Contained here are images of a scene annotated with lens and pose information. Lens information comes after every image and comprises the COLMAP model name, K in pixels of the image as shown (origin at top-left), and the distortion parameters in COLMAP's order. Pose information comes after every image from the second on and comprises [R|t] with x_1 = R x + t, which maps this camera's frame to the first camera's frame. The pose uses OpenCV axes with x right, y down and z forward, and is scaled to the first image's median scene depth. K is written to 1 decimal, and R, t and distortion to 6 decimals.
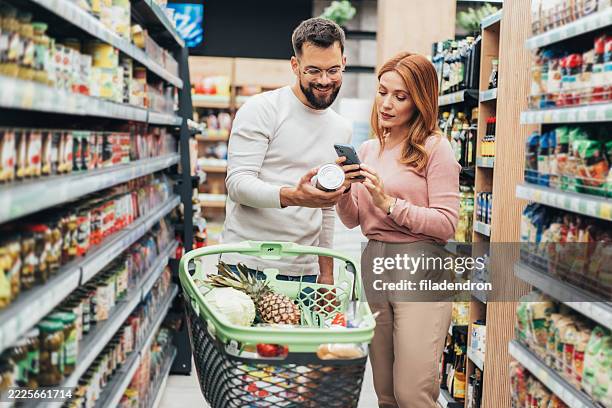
lens RADIAL K [[953.0, 0, 306.5], [0, 953.0, 206.5], [0, 0, 1]] dist [-0.016445, -0.057447]
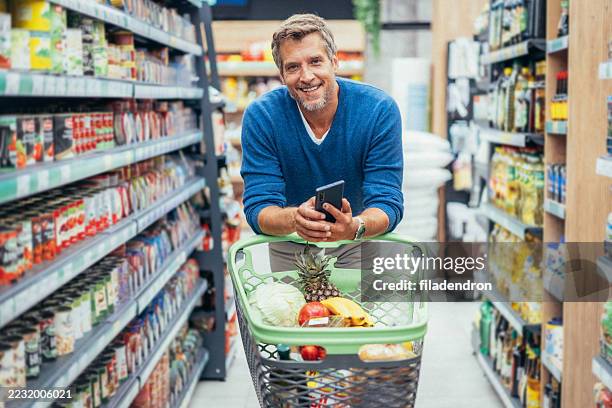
lens RADIAL K [[956.2, 0, 306.0], [0, 956.2, 204.0], [0, 0, 1]] dist [-0.020253, -0.028845]
pose [[0.996371, -0.036392, -0.076941, 0.045003], [0.038956, 0.998726, 0.032088, -0.020356], [0.075675, -0.034969, 0.996519, 0.216099]]
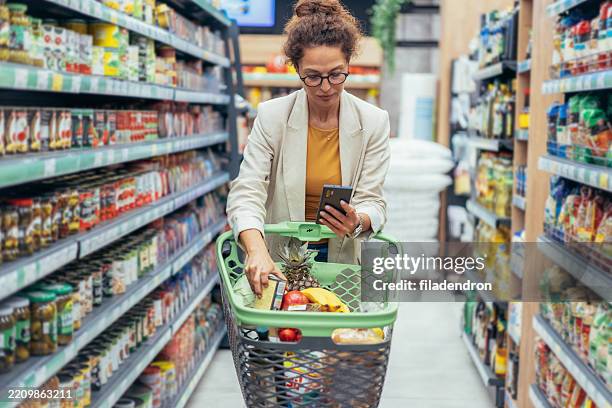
lens RADIAL K [[956.2, 0, 306.0], [0, 956.2, 204.0], [0, 0, 1]] dist [-0.020253, -0.028845]
pose [[0.994907, -0.009002, -0.100394, 0.083999], [0.010948, 0.999762, 0.018849, 0.005204], [0.100200, -0.019852, 0.994769, -0.004100]]
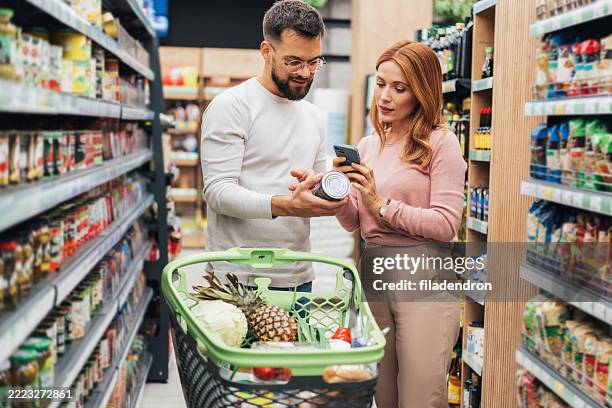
lens RADIAL K [[953.0, 0, 306.5], [0, 953.0, 206.5], [0, 0, 1]] dist [-0.016445, -0.057447]
pose [[0.999188, -0.016250, 0.036880, -0.026005], [0.015845, 0.999811, 0.011249, -0.012129], [-0.037056, -0.010656, 0.999256, 0.079563]]
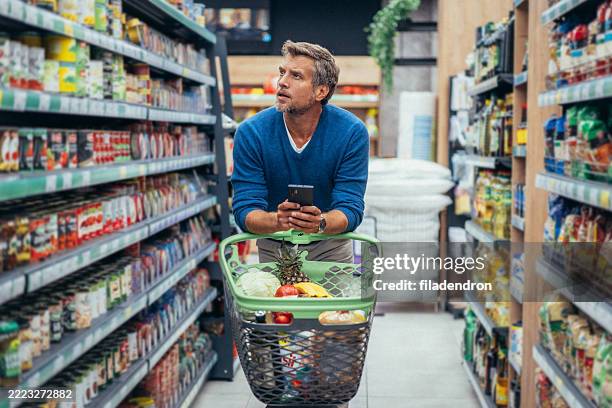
lens RADIAL K [[953.0, 0, 306.5], [0, 953.0, 206.5], [0, 0, 1]] dist [-0.016445, -0.057447]
pose [[0.993934, -0.025039, -0.107093, 0.103603], [0.025001, 0.999686, -0.001691, 0.004903], [0.107102, -0.000997, 0.994248, 0.072664]]
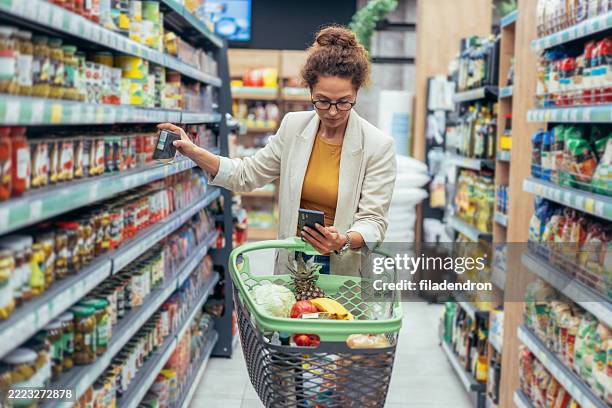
lens RADIAL K [[953.0, 0, 306.5], [0, 953.0, 206.5], [0, 0, 1]] dist [-0.016445, -0.057447]
pose [[0.998113, -0.006220, -0.061082, 0.045385], [0.007099, 0.999874, 0.014183, -0.009140], [0.060986, -0.014590, 0.998032, -0.078912]]
